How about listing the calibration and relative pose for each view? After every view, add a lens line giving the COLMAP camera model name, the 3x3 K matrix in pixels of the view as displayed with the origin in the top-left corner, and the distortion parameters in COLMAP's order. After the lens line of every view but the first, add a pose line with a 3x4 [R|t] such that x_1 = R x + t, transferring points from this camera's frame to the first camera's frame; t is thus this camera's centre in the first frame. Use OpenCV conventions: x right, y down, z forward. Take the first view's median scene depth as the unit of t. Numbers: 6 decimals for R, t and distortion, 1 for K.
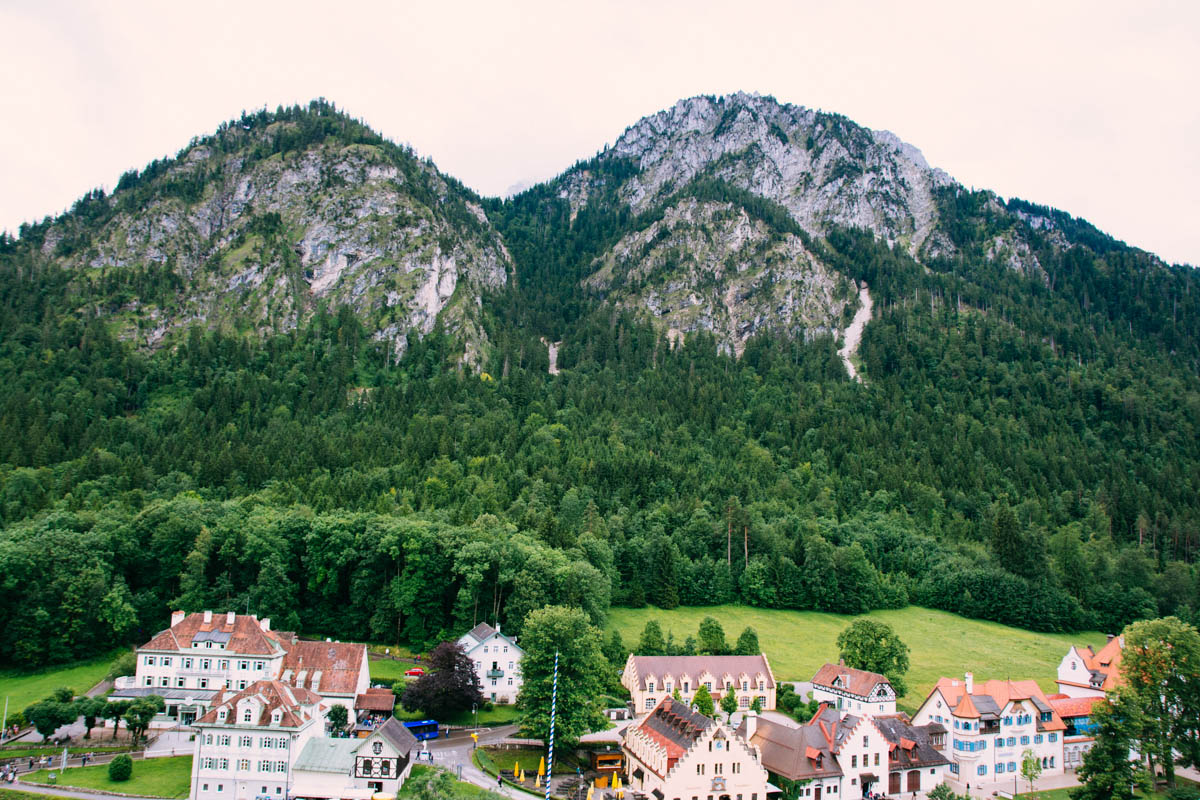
lens RADIAL K [[922.4, 0, 600.0], [0, 922.4, 400.0], [0, 0, 1]] dist [-0.148608, 0.138072]
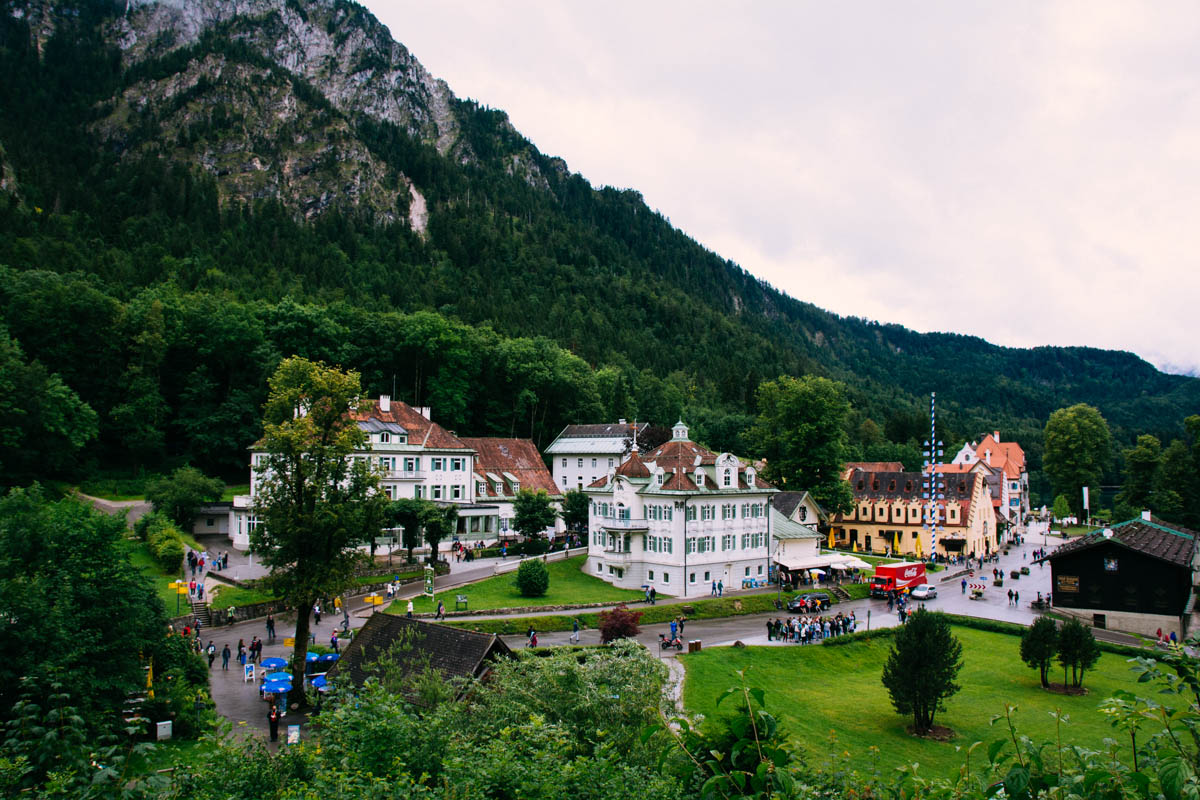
lens RADIAL K [[922.4, 0, 600.0], [0, 922.4, 400.0], [0, 0, 1]] dist [-0.148608, 0.138072]
pose [[0.781190, 0.018195, 0.624028, -0.139431], [-0.068051, 0.996101, 0.056146, 0.037041], [-0.620573, -0.086326, 0.779382, 0.069604]]
